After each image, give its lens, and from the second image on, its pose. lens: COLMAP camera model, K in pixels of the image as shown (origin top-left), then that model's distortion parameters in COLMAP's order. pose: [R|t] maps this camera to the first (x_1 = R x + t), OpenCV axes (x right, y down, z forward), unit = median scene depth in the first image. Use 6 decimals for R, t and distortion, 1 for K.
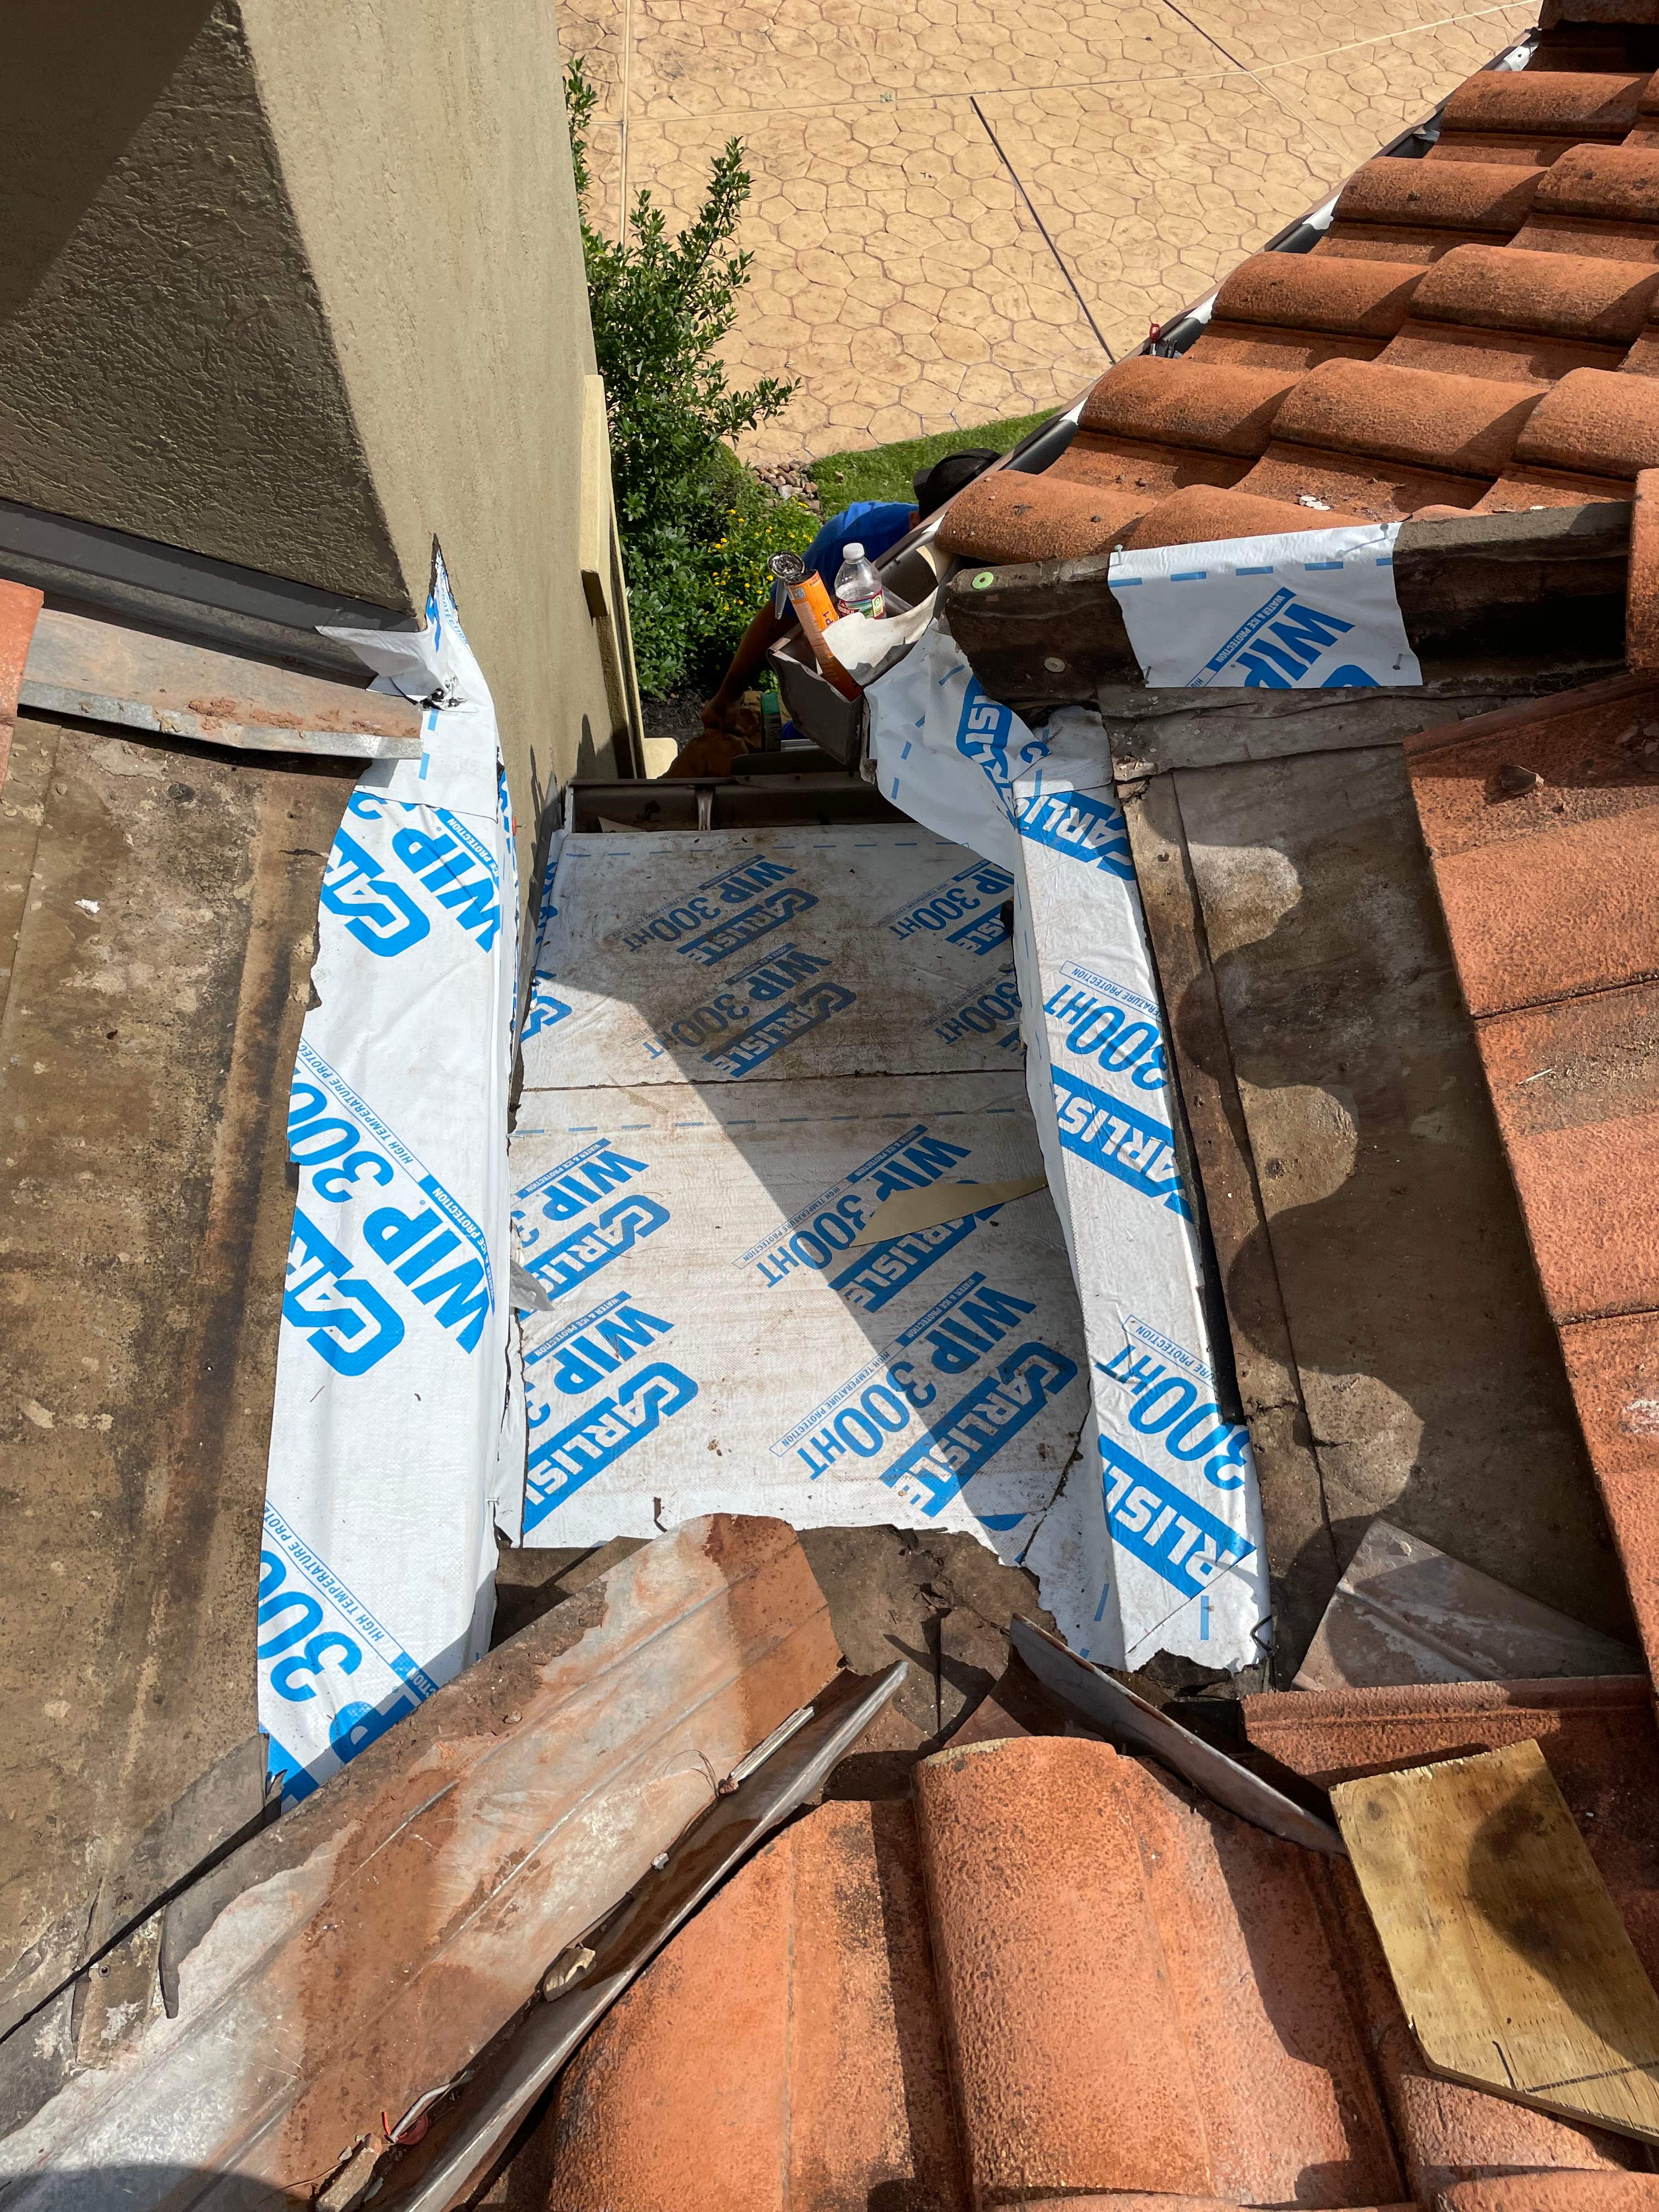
lens RADIAL K [[1611.5, 0, 841.0], [0, 1611.5, 1099.6], [0, 0, 1]] dist [0.034973, -0.071859]
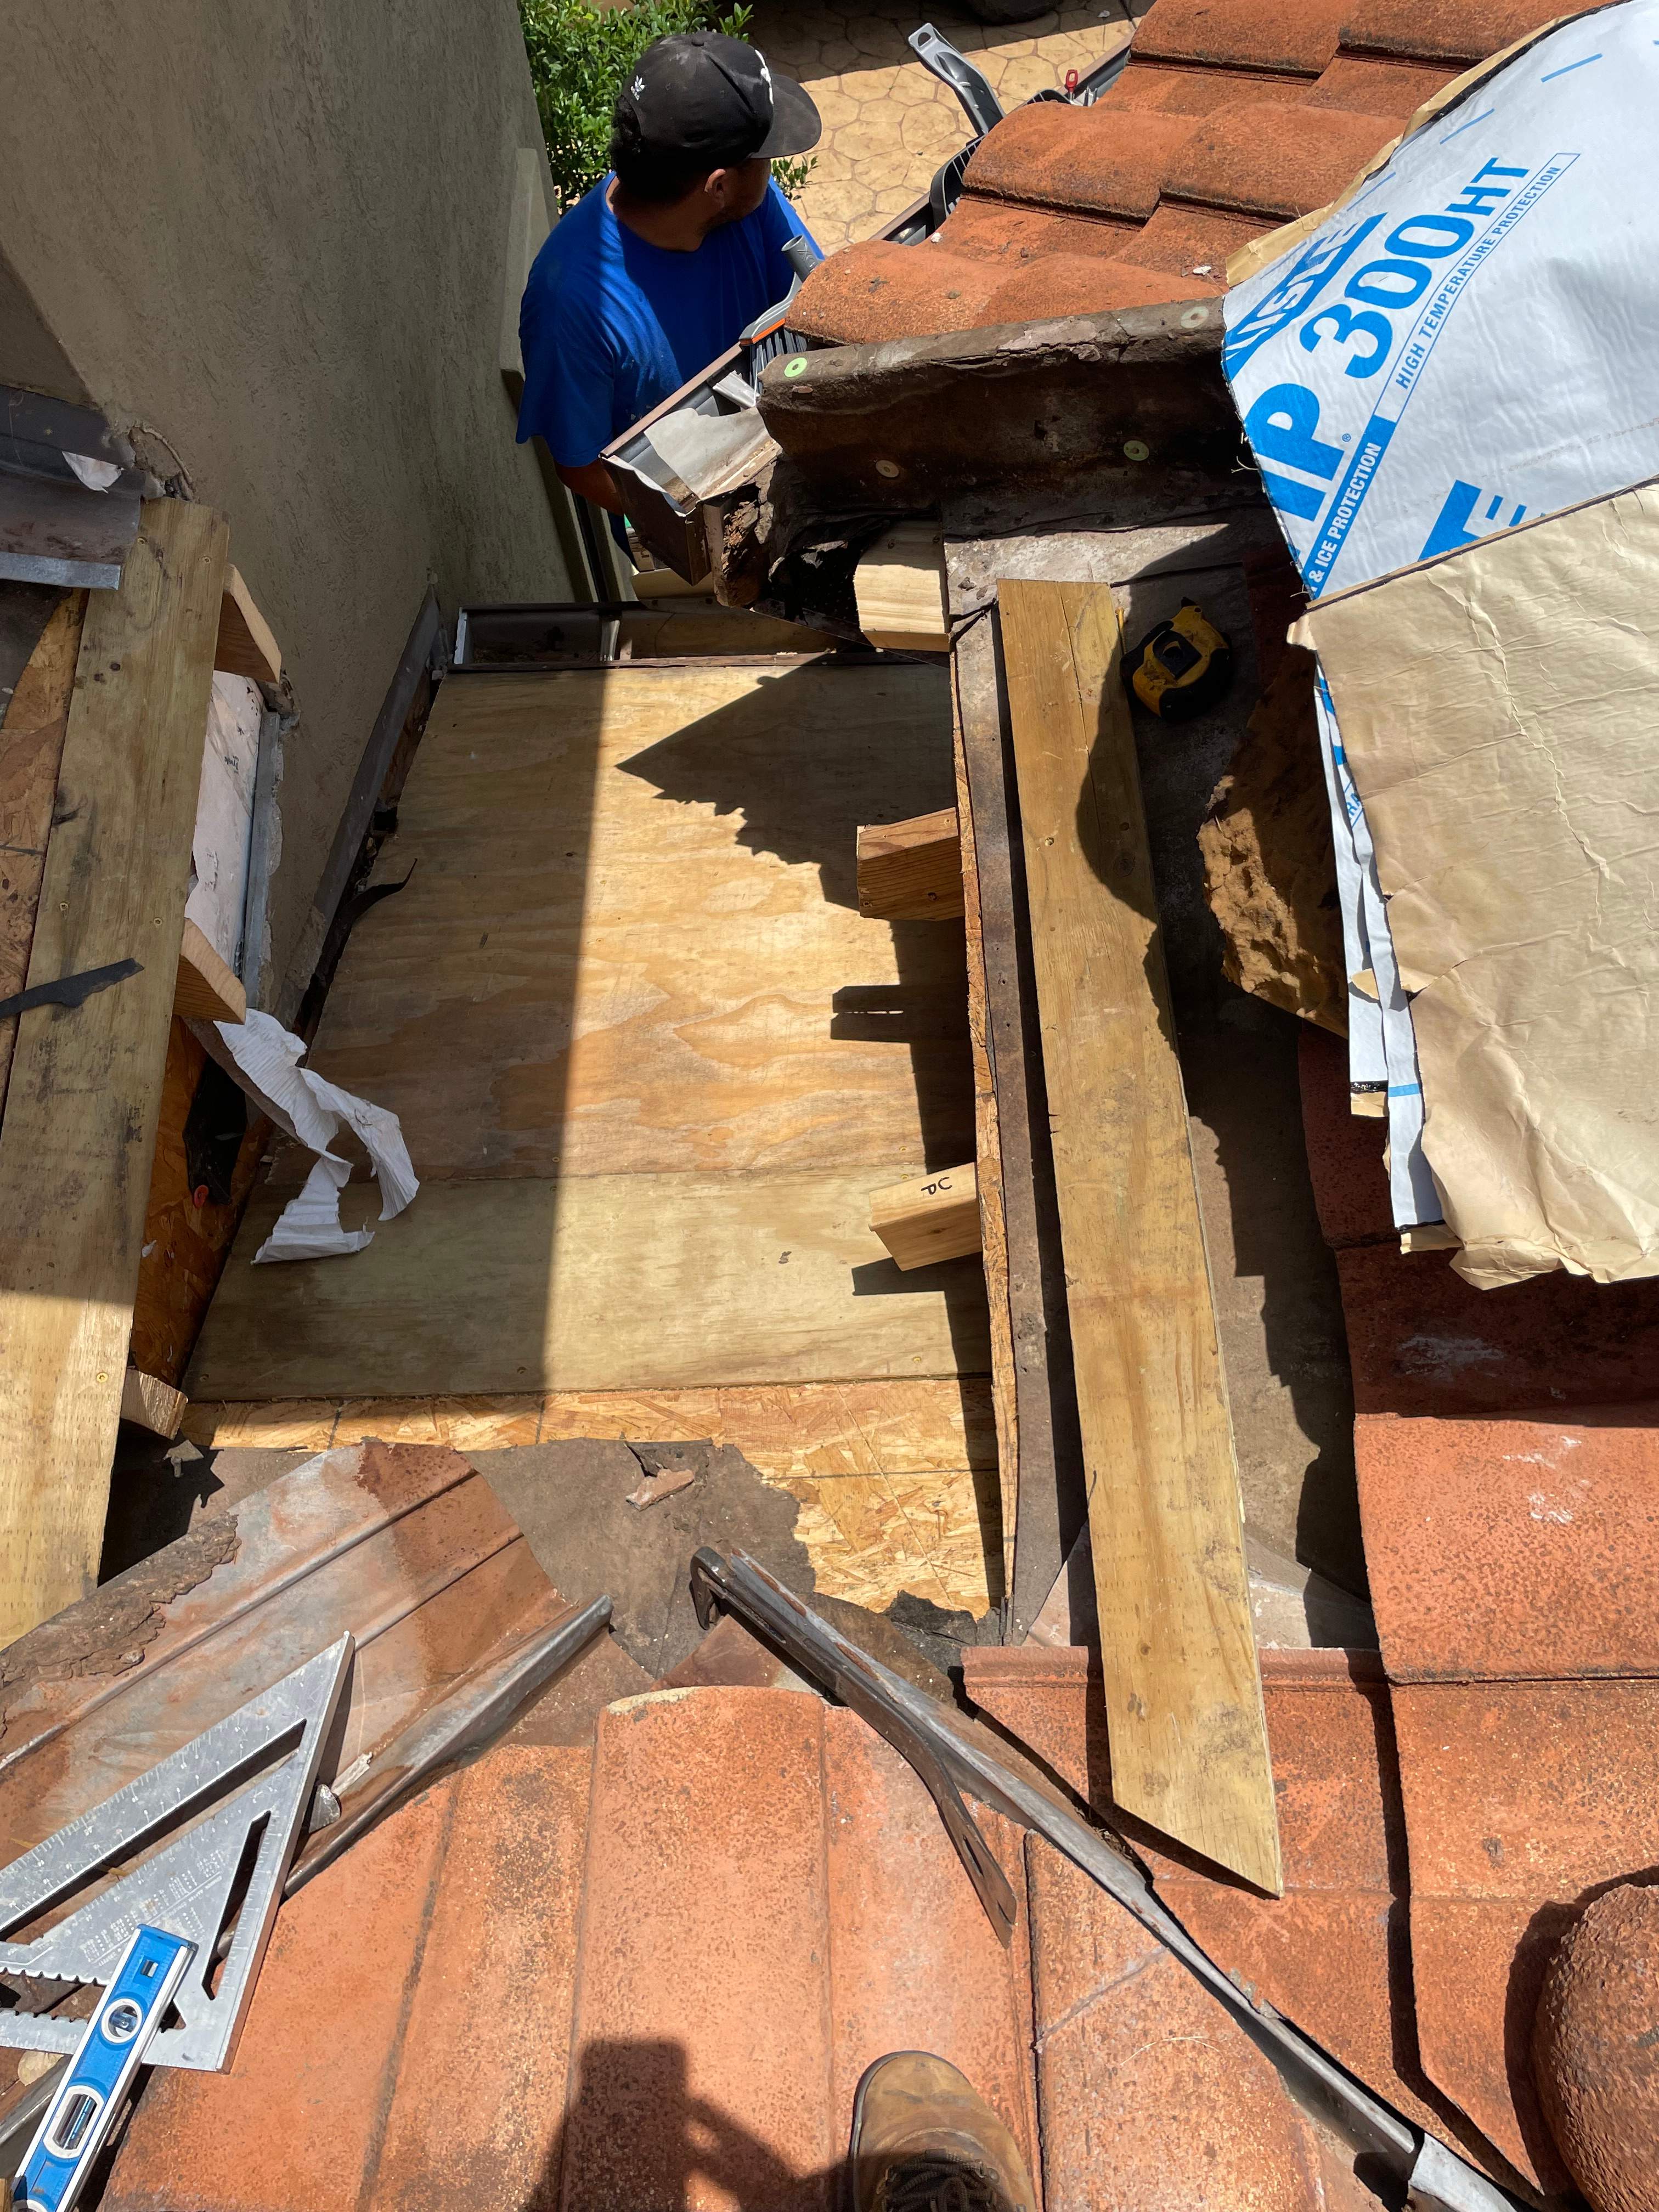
lens RADIAL K [[1611.5, 0, 871.6], [0, 1611.5, 1106.0], [0, 0, 1]] dist [0.034973, -0.071859]
pose [[0.998770, 0.013630, -0.047678, 0.230676], [-0.008566, 0.994452, 0.104839, -0.025039], [0.048843, -0.104302, 0.993346, 0.130295]]
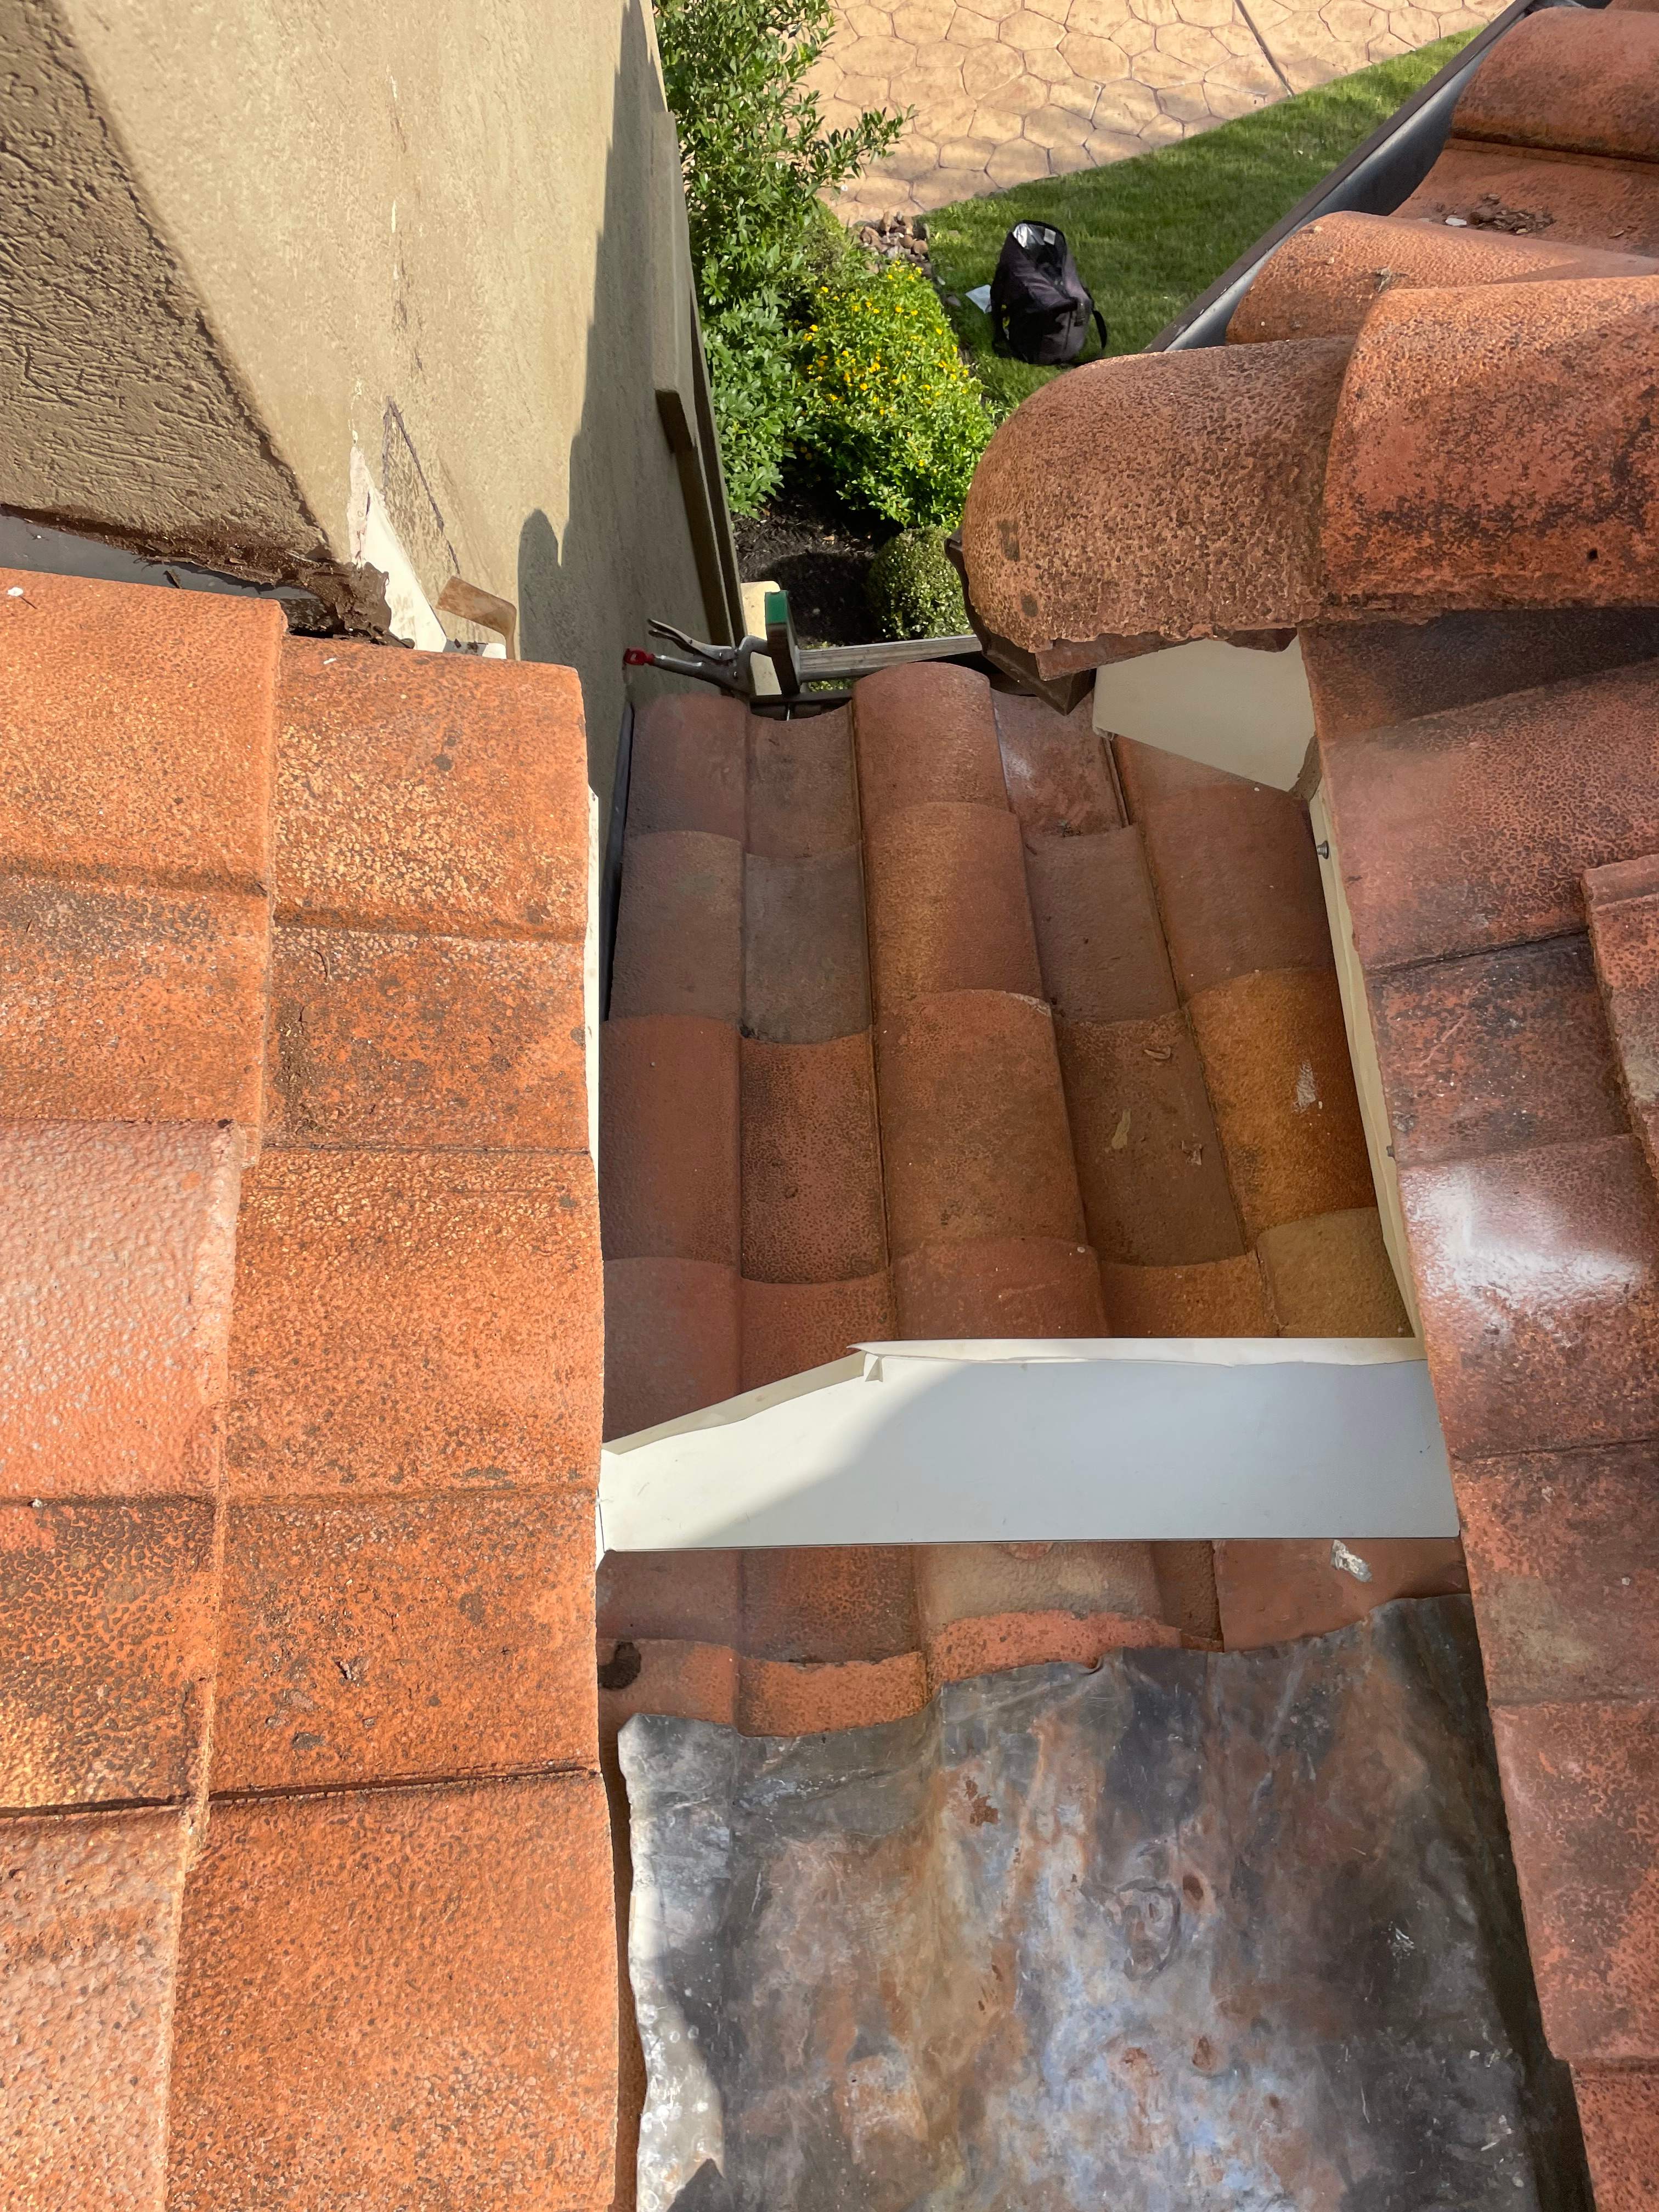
lens RADIAL K [[1611.5, 0, 818.0], [0, 1611.5, 1094.8], [0, 0, 1]] dist [0.034973, -0.071859]
pose [[0.996870, -0.019392, -0.076649, -0.085054], [0.028599, 0.992251, 0.120912, -0.225733], [0.073711, -0.122725, 0.989700, 0.556227]]
